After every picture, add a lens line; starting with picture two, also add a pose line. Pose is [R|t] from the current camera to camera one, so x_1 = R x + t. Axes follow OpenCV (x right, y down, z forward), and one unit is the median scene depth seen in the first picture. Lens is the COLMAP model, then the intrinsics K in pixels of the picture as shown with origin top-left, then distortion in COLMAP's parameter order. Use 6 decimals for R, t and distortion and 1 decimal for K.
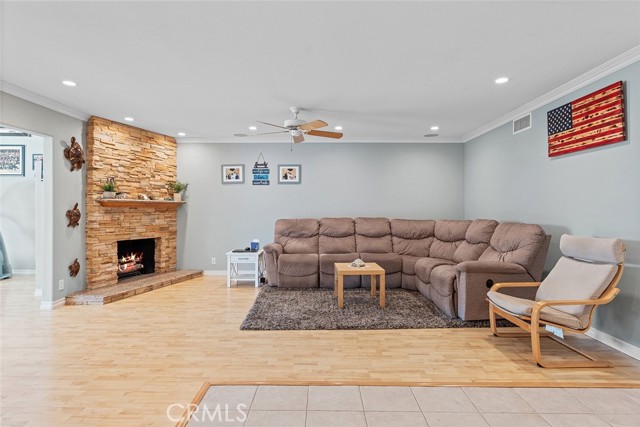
lens RADIAL K [[337.2, 0, 314.4], [0, 337.2, 208.3], [0, 0, 1]] dist [-0.000601, -0.002115]
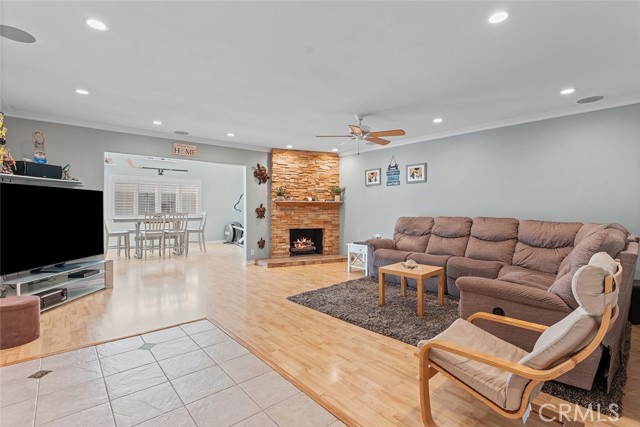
lens RADIAL K [[299.2, 0, 319.0], [0, 299.2, 209.3], [0, 0, 1]] dist [-0.015710, -0.003289]
pose [[0.666306, 0.003656, -0.745669, 0.458546], [0.001758, 0.999977, 0.006474, 0.001715], [0.745676, -0.005624, 0.666285, 0.197040]]
